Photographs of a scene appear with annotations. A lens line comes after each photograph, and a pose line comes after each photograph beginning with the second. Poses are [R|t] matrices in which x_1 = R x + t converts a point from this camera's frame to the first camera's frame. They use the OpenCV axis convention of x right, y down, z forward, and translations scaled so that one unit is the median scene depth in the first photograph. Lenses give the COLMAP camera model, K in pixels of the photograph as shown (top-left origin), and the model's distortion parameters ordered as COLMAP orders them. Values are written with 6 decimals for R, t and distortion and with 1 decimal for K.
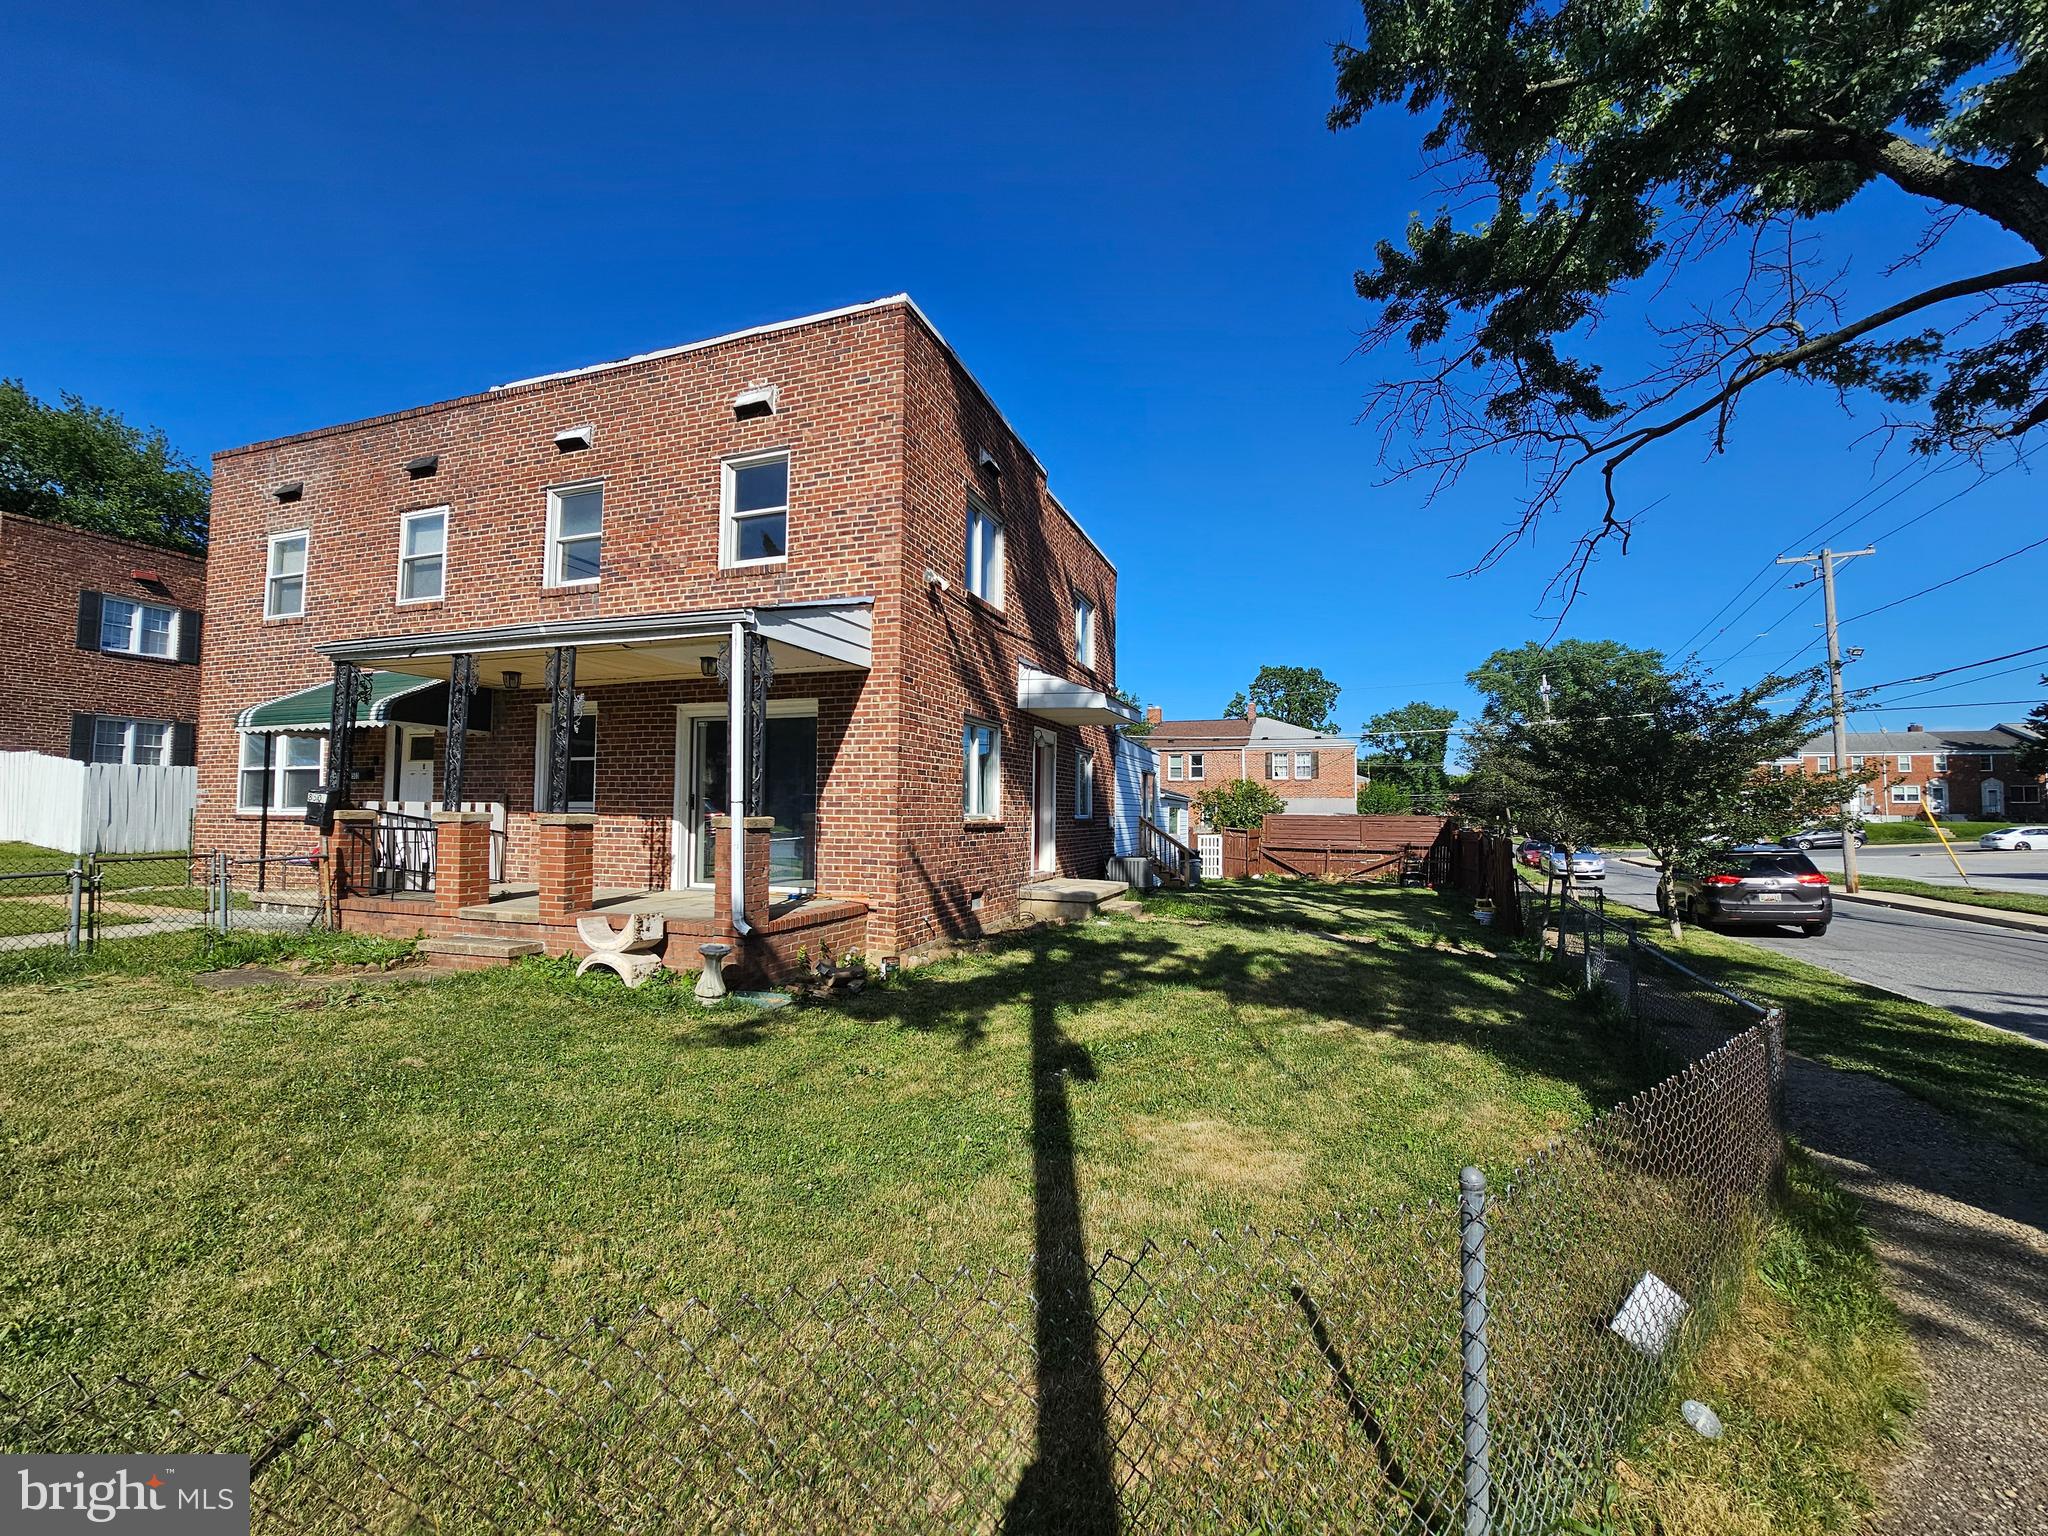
lens RADIAL K [[834.1, 0, 1028.3], [0, 834.1, 776.3], [0, 0, 1]] dist [-0.003471, 0.001192]
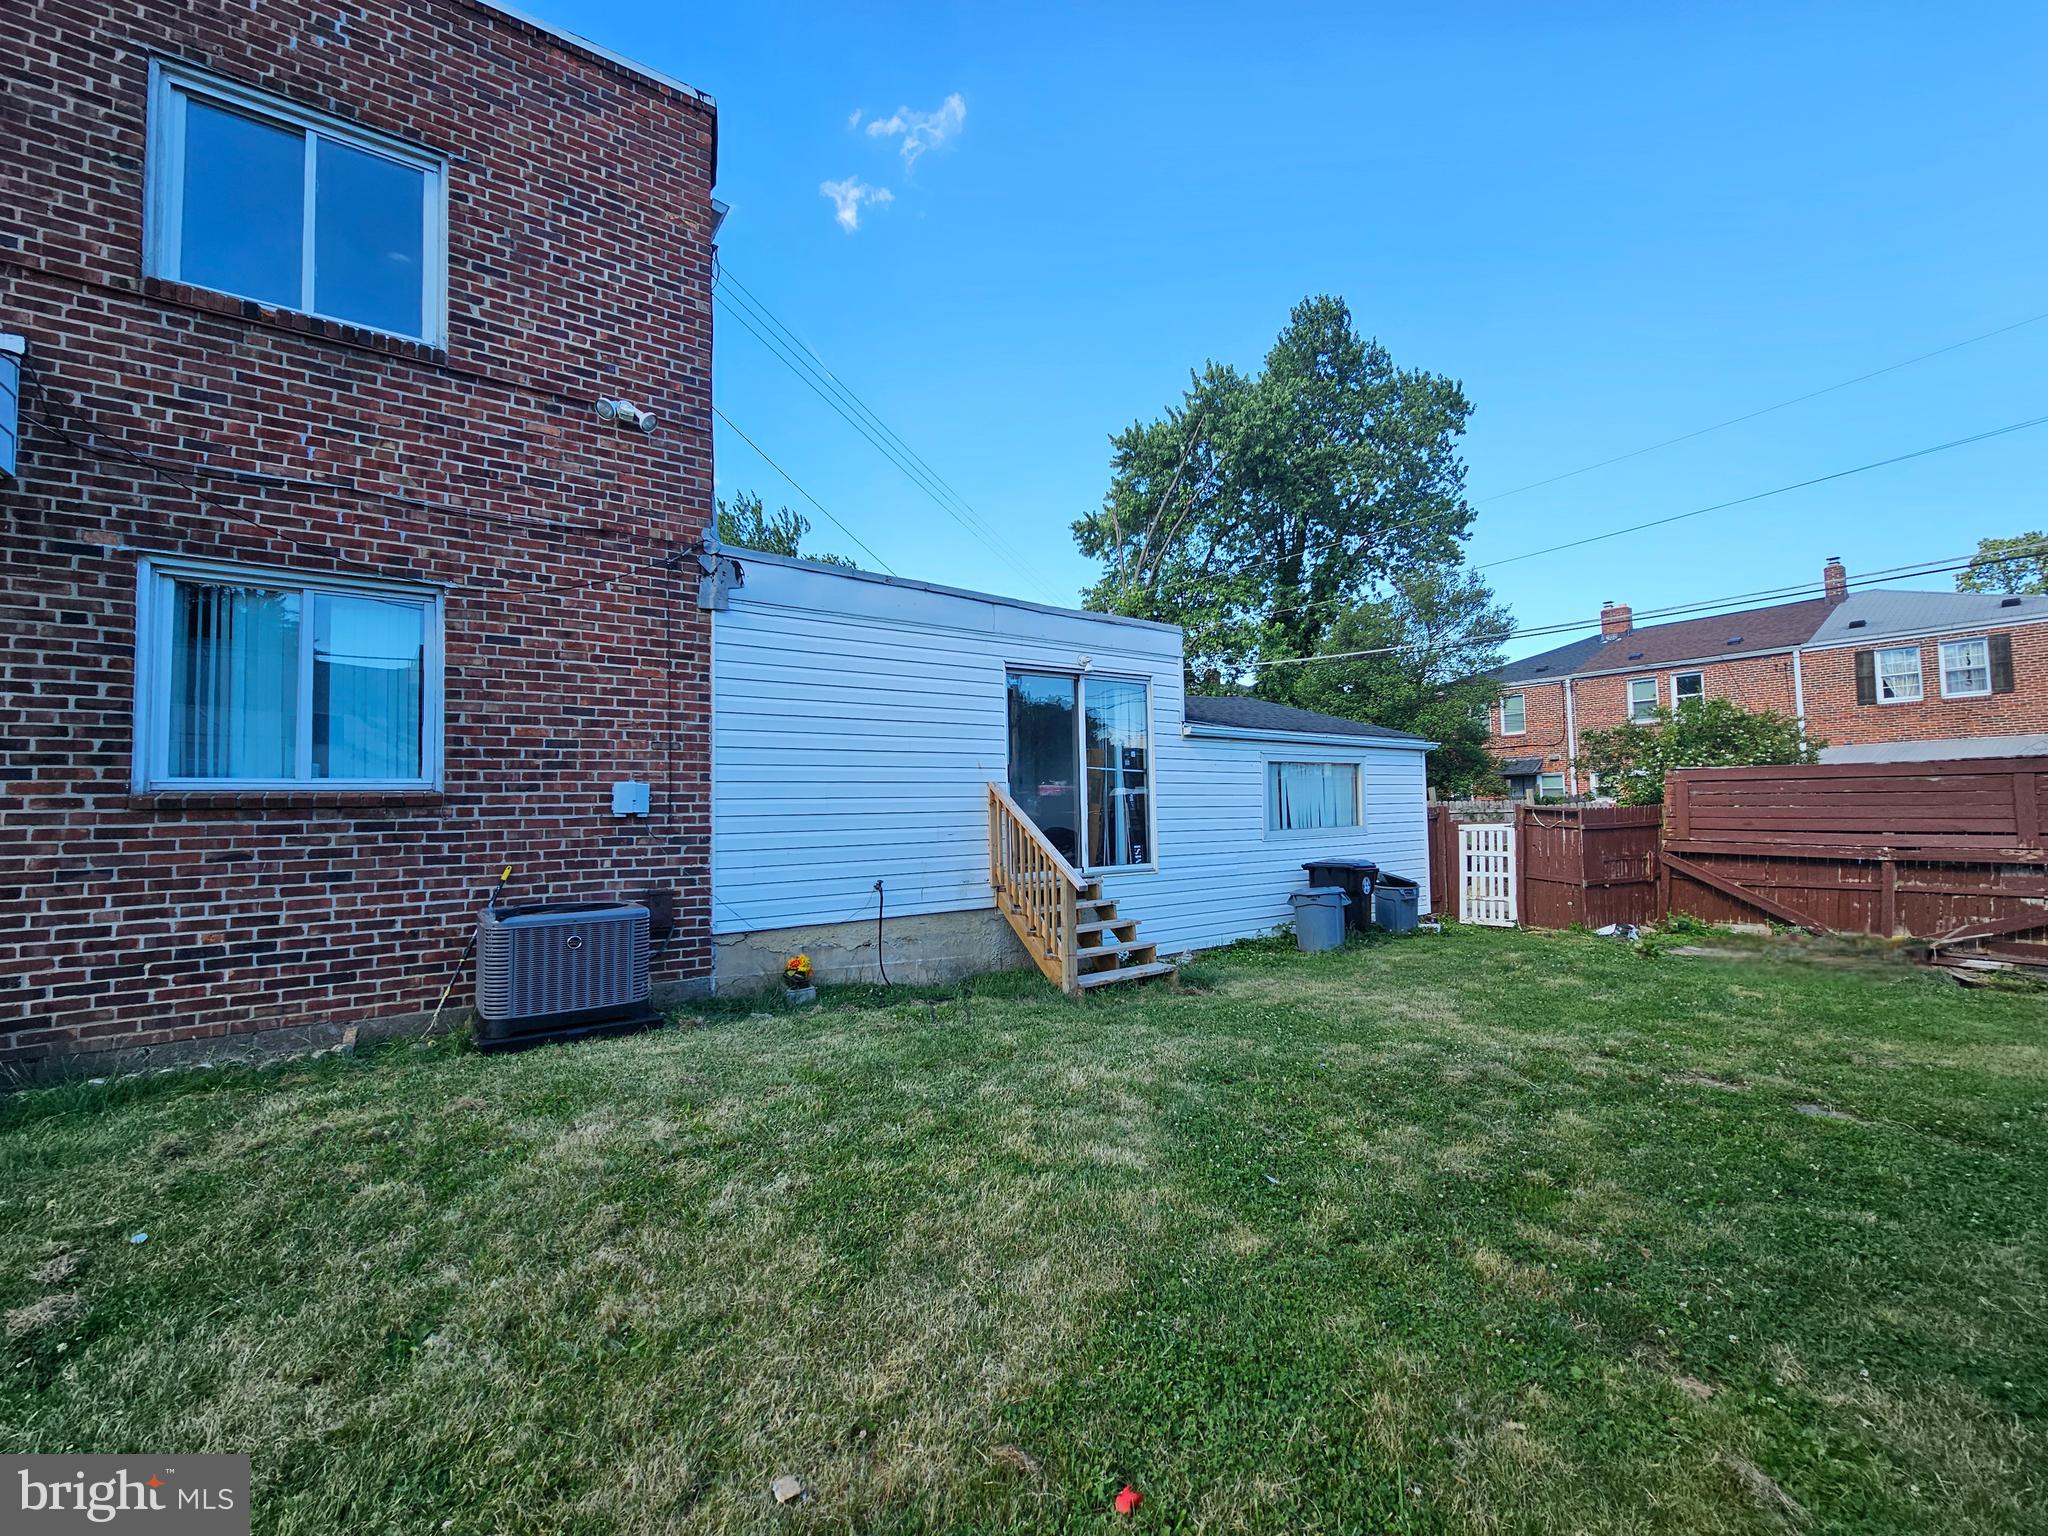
lens RADIAL K [[834.1, 0, 1028.3], [0, 834.1, 776.3], [0, 0, 1]] dist [-0.003471, 0.001192]
pose [[0.816020, -0.048544, -0.575982, 0.741157], [0.054396, 0.998494, -0.007088, 0.099027], [0.575459, -0.025547, 0.817432, 1.407641]]
